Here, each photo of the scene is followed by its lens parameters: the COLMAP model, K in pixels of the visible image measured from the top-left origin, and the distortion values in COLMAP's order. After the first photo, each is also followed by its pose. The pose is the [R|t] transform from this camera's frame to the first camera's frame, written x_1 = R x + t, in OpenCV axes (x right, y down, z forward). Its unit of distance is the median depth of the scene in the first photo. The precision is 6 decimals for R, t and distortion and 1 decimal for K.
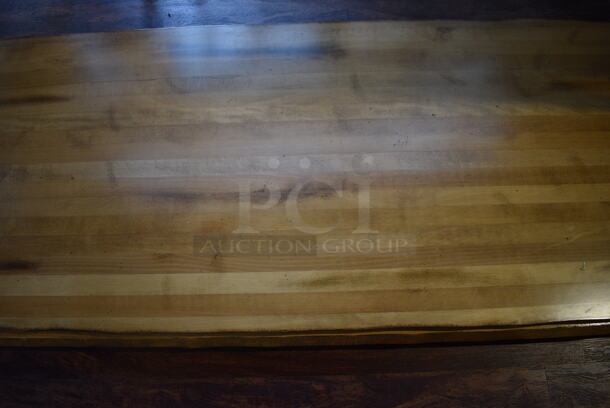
lens RADIAL K [[468.7, 0, 305.0], [0, 468.7, 204.0], [0, 0, 1]] dist [-0.092849, 0.004707]
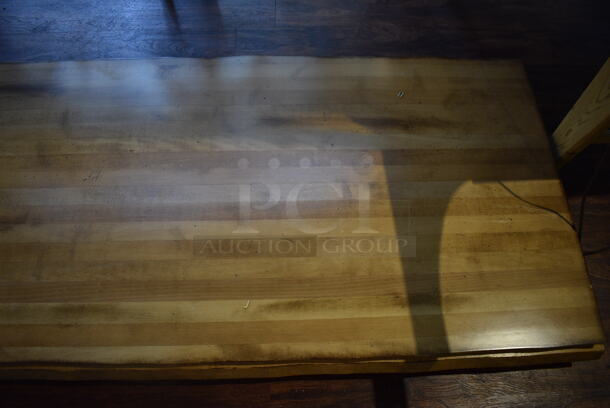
lens RADIAL K [[455.2, 0, 305.0], [0, 455.2, 204.0], [0, 0, 1]] dist [-0.084680, 0.002537]
pose [[0.997921, 0.010479, 0.063593, 0.631670], [-0.006095, 0.997615, -0.068755, -0.010955], [-0.064162, 0.068224, 0.995605, 0.007737]]
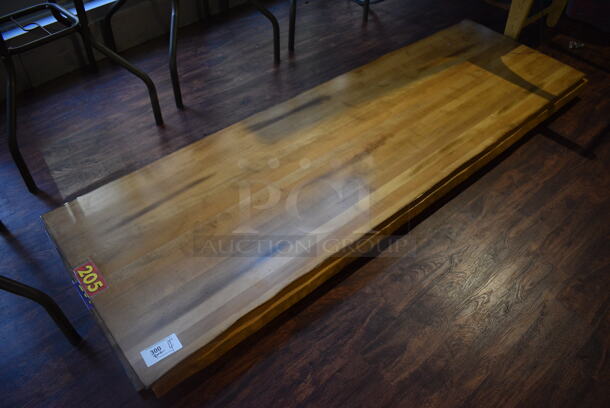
lens RADIAL K [[468.7, 0, 305.0], [0, 468.7, 204.0], [0, 0, 1]] dist [-0.092849, 0.004707]
pose [[0.767904, -0.434950, 0.470257, -1.163313], [0.581335, 0.781518, -0.226447, 0.407187], [-0.269022, 0.447267, 0.852983, -0.389901]]
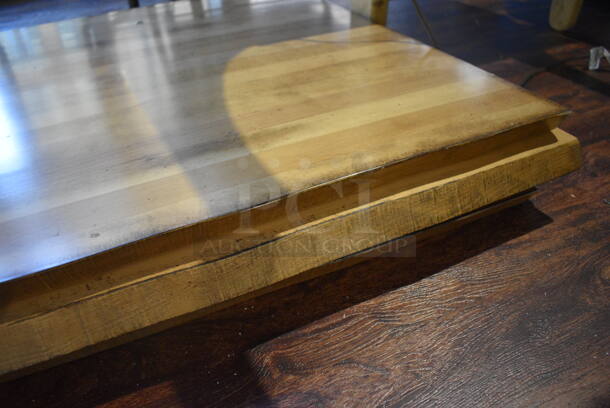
lens RADIAL K [[468.7, 0, 305.0], [0, 468.7, 204.0], [0, 0, 1]] dist [-0.092849, 0.004707]
pose [[0.911685, -0.249061, 0.326803, 0.859409], [0.390145, 0.774244, -0.498331, 0.424442], [-0.128910, 0.581821, 0.803036, 0.580312]]
